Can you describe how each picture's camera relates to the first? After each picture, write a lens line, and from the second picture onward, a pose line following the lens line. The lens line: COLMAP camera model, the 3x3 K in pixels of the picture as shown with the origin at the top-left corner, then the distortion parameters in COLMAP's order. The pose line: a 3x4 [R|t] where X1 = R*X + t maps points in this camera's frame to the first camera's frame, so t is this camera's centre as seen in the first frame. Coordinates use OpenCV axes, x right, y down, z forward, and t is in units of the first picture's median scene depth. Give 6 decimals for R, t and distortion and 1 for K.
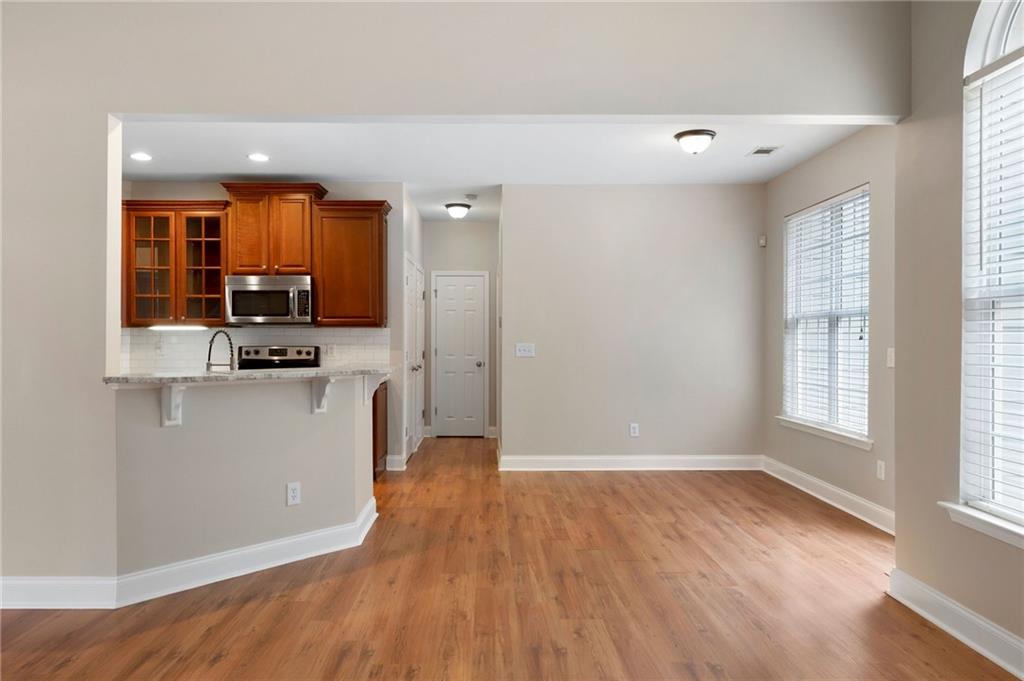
lens RADIAL K [[656.7, 0, 512.1], [0, 656.7, 340.2], [0, 0, 1]] dist [-0.000807, 0.000011]
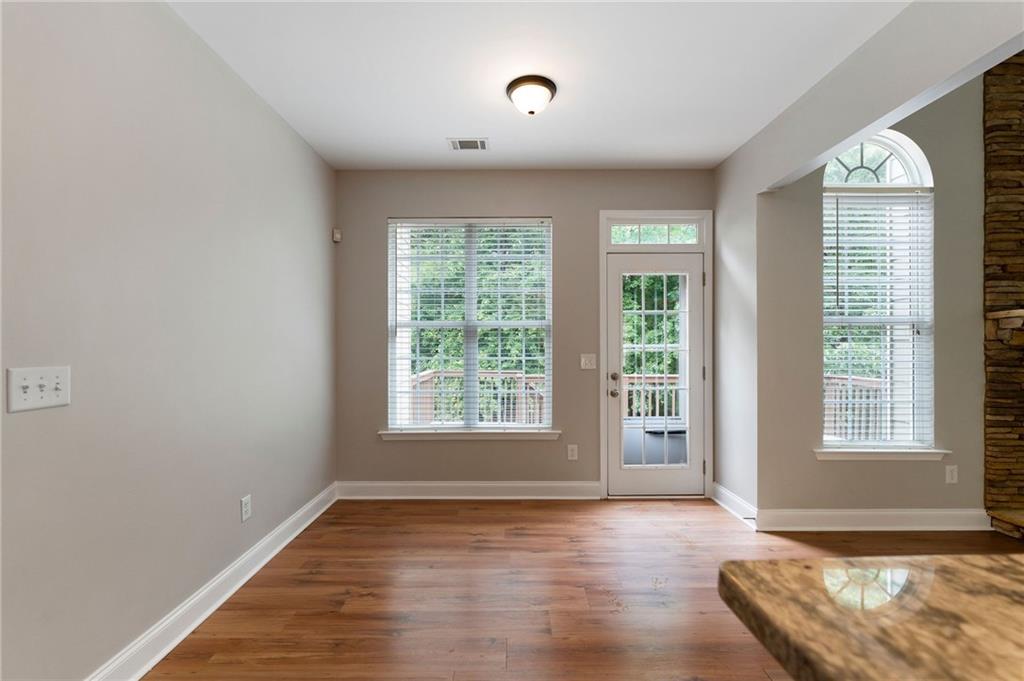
lens RADIAL K [[437.2, 0, 497.2], [0, 437.2, 345.9], [0, 0, 1]] dist [-0.000659, 0.000322]
pose [[0.040392, -0.002564, 0.999181, -0.197531], [0.005566, 0.999982, 0.002341, -0.004649], [-0.999168, 0.005466, 0.040406, 0.810850]]
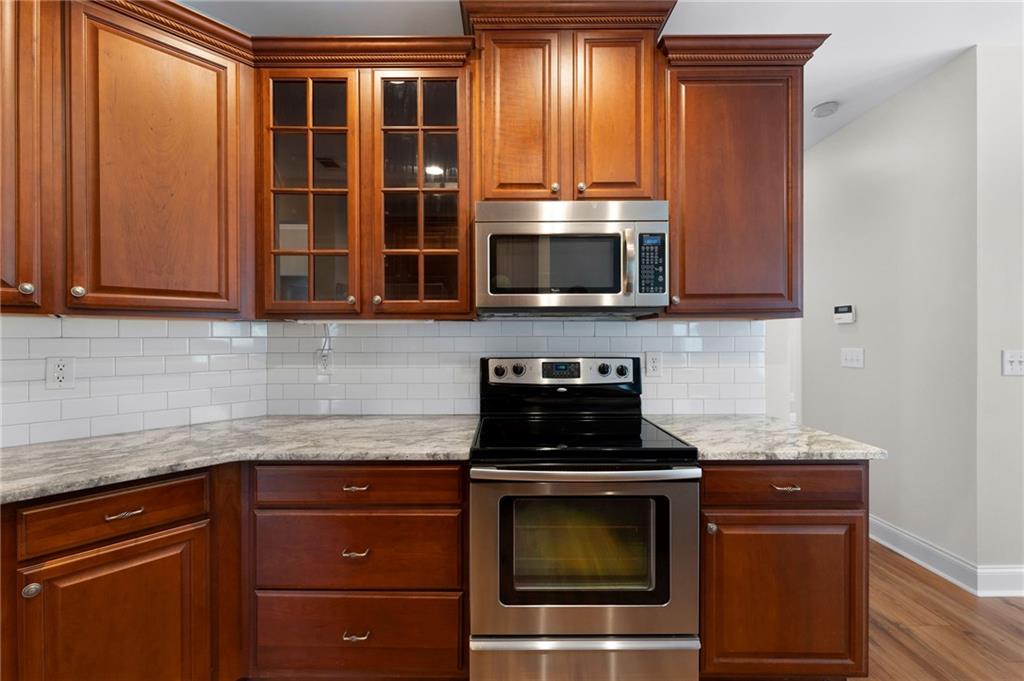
lens RADIAL K [[411.4, 0, 512.0], [0, 411.4, 340.5], [0, 0, 1]] dist [-0.000256, 0.000154]
pose [[0.999909, -0.003403, -0.013024, -0.399495], [0.003397, 0.999994, -0.000471, -0.003817], [0.013026, 0.000426, 0.999915, 0.706308]]
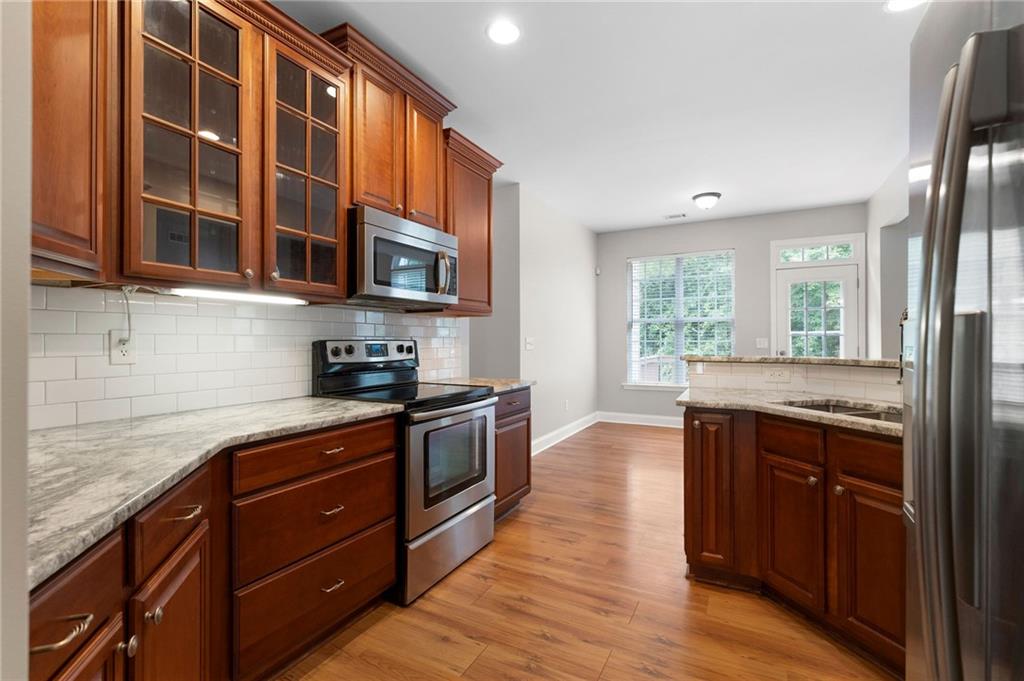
lens RADIAL K [[463.6, 0, 512.1], [0, 463.6, 341.9], [0, 0, 1]] dist [0.003147, 0.000145]
pose [[0.478276, -0.004700, 0.878197, -0.691857], [0.007239, 0.999973, 0.001409, 0.011810], [-0.878180, 0.005683, 0.478297, 0.701622]]
